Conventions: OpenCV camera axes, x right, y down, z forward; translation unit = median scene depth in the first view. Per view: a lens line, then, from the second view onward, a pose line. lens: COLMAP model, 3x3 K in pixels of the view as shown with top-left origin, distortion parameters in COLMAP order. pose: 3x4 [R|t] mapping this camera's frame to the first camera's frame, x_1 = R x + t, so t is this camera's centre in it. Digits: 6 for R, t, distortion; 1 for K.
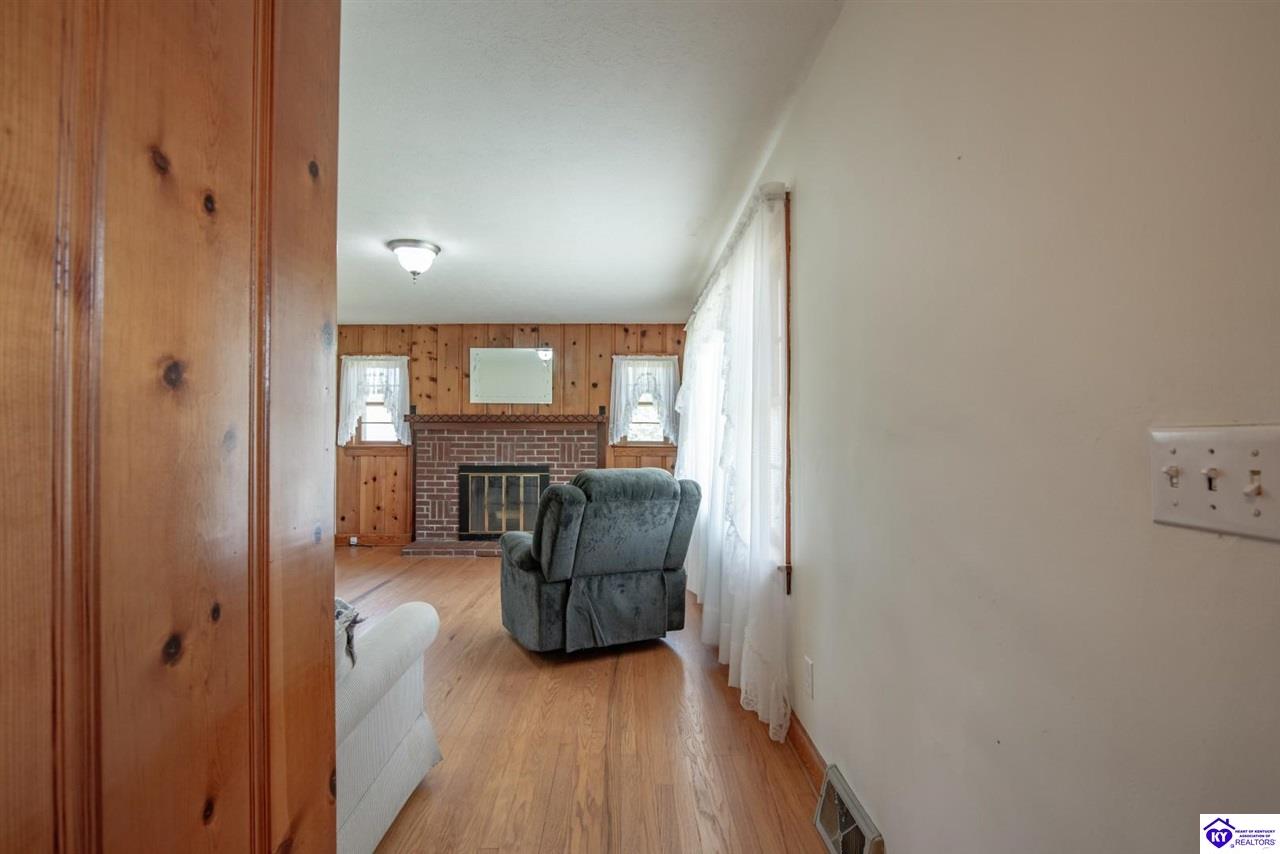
lens RADIAL K [[602.1, 0, 635.7], [0, 602.1, 431.2], [0, 0, 1]] dist [-0.020012, 0.001280]
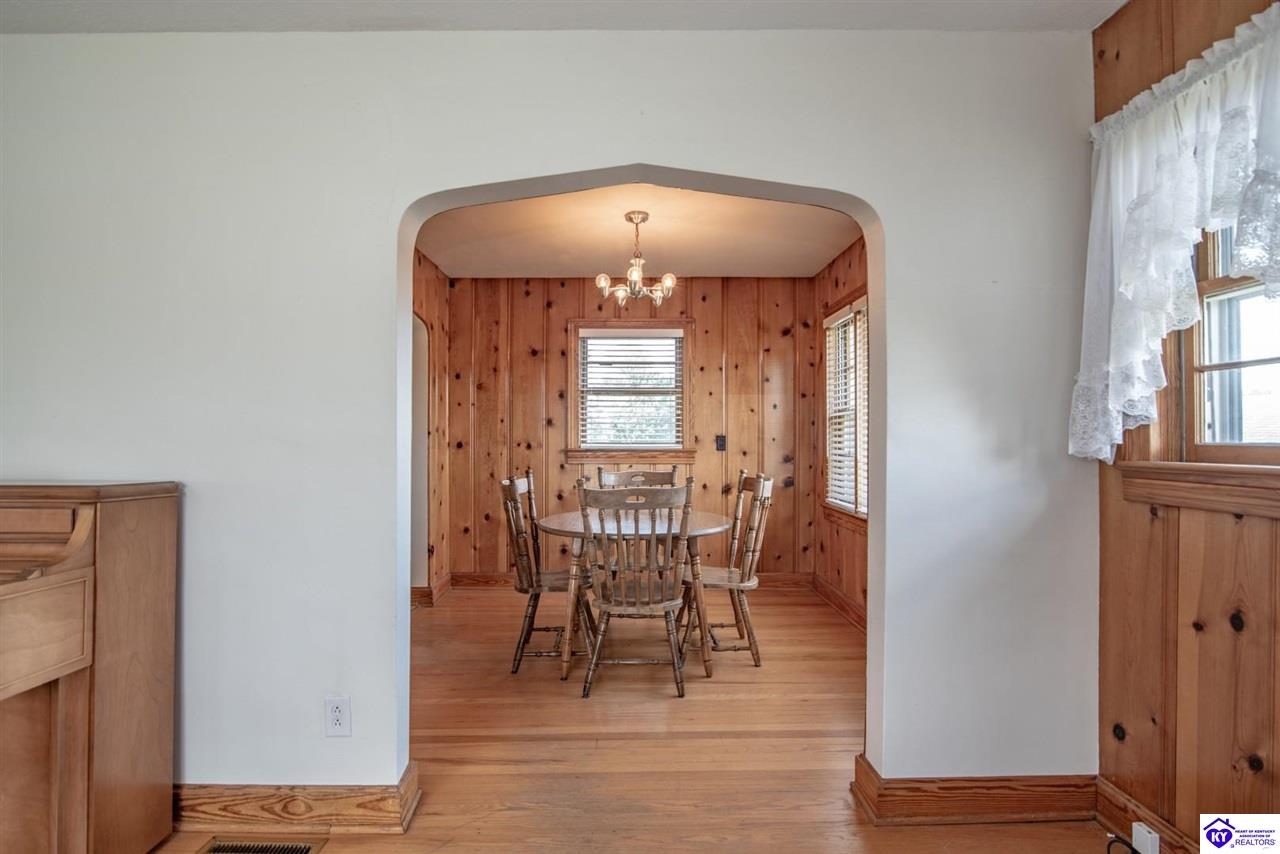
lens RADIAL K [[602.1, 0, 624.4], [0, 602.1, 438.6], [0, 0, 1]] dist [-0.020012, 0.001280]
pose [[-0.006340, -0.002747, -0.999976, -0.226400], [0.016896, 0.999853, -0.002854, 0.011115], [0.999837, -0.016913, -0.006292, 0.801517]]
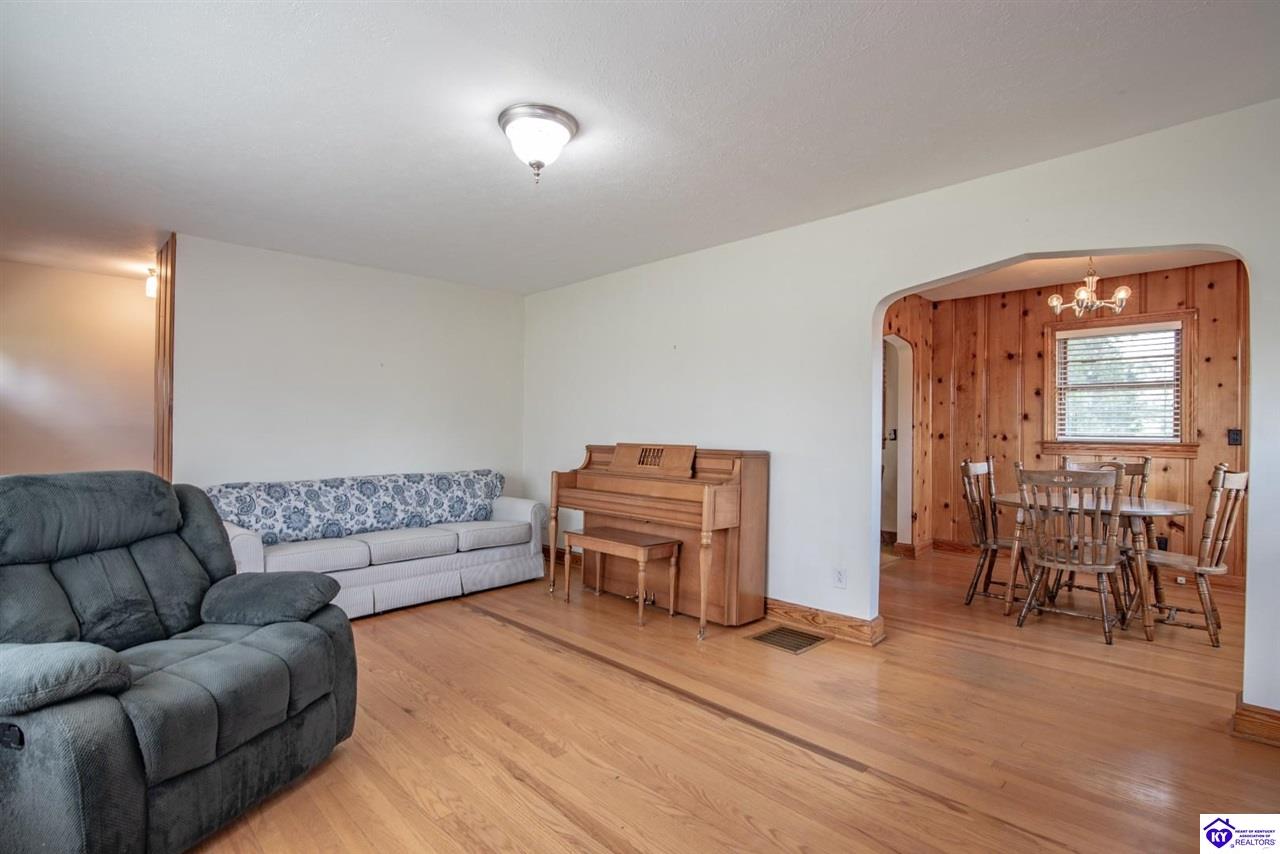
lens RADIAL K [[602.1, 0, 633.8], [0, 602.1, 429.1], [0, 0, 1]] dist [-0.020012, 0.001280]
pose [[-0.719359, -0.006405, -0.694609, -0.003390], [0.003935, 0.999904, -0.013296, 0.013103], [0.694628, -0.012297, -0.719264, 0.920789]]
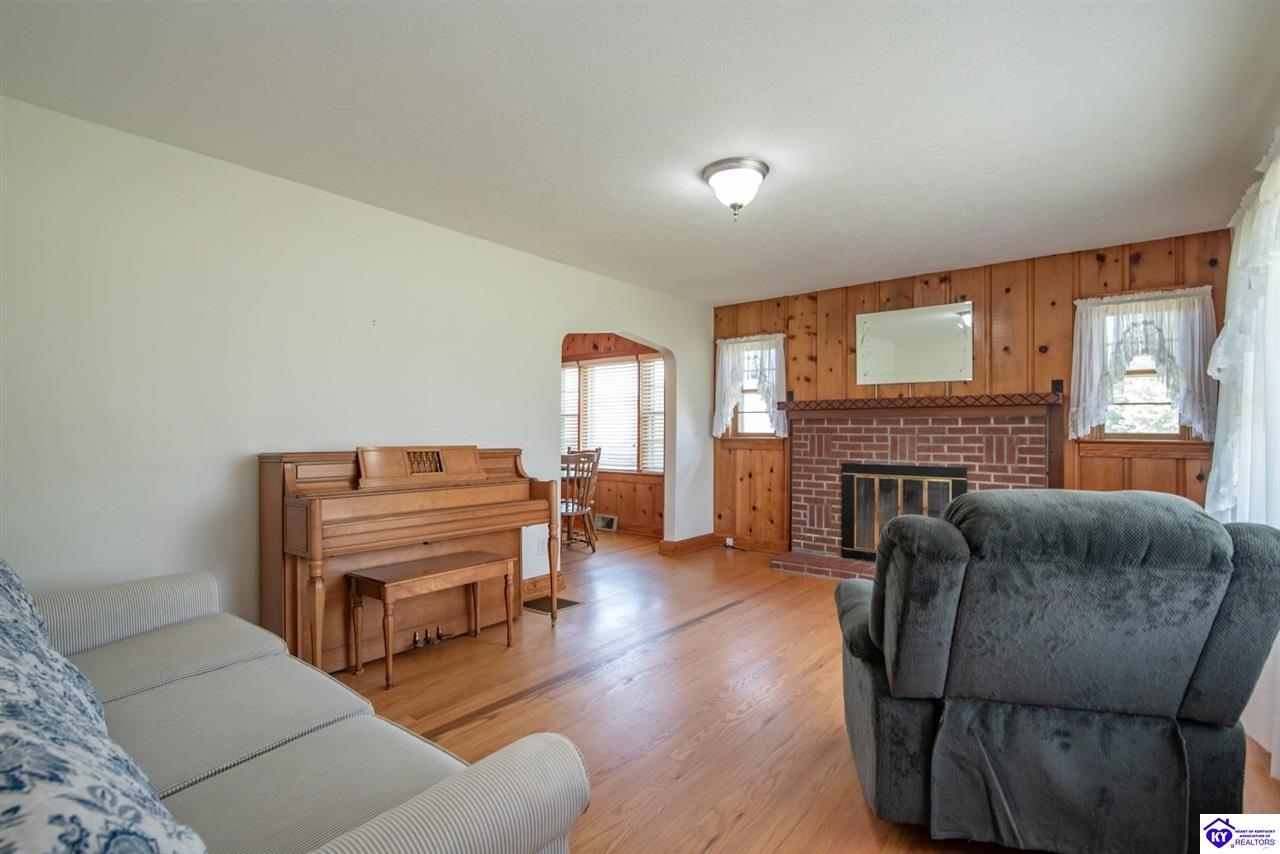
lens RADIAL K [[602.1, 0, 642.2], [0, 602.1, 429.5], [0, 0, 1]] dist [-0.020012, 0.001280]
pose [[0.771353, -0.002047, -0.636404, 0.009585], [0.008430, 0.999940, 0.007001, 0.004230], [0.636351, -0.010765, 0.771324, 0.215010]]
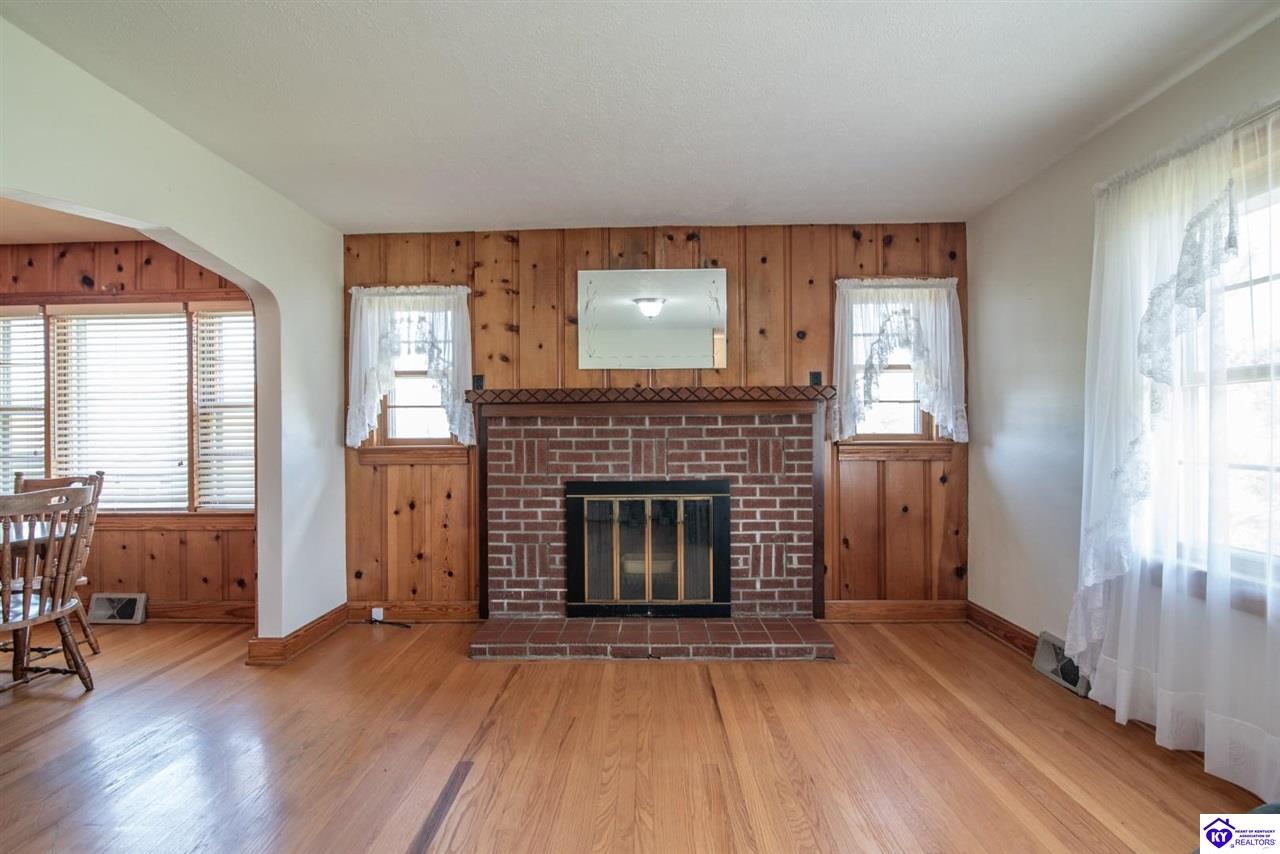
lens RADIAL K [[602.1, 0, 641.0], [0, 602.1, 436.2], [0, 0, 1]] dist [-0.020012, 0.001280]
pose [[0.999733, -0.009886, -0.020869, -0.211603], [0.010264, 0.999783, 0.018104, 0.006354], [0.020686, -0.018314, 0.999618, 0.448663]]
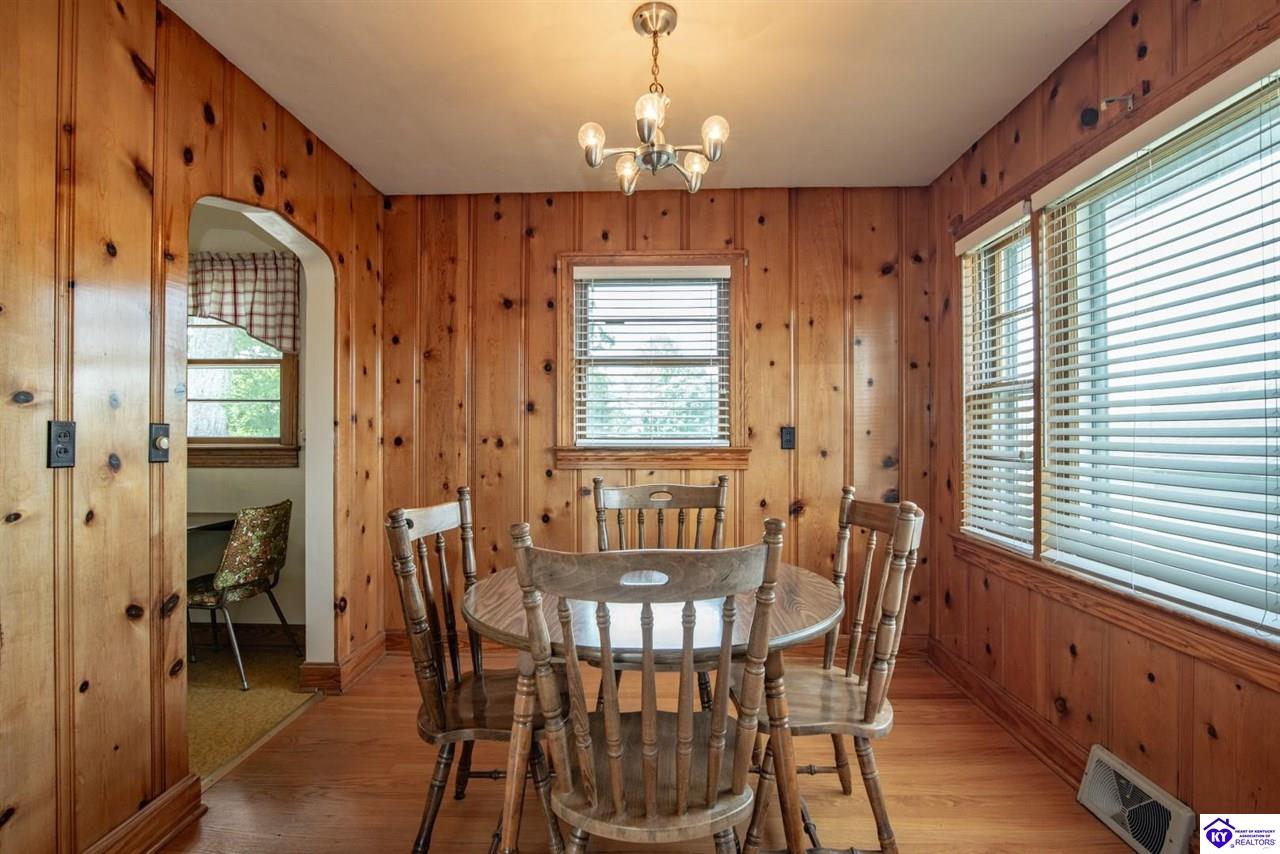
lens RADIAL K [[602.1, 0, 632.9], [0, 602.1, 430.2], [0, 0, 1]] dist [-0.020012, 0.001280]
pose [[-0.043572, -0.006166, -0.999031, -0.468308], [0.018363, 0.999807, -0.006971, 0.011264], [0.998882, -0.018649, -0.043450, 0.810605]]
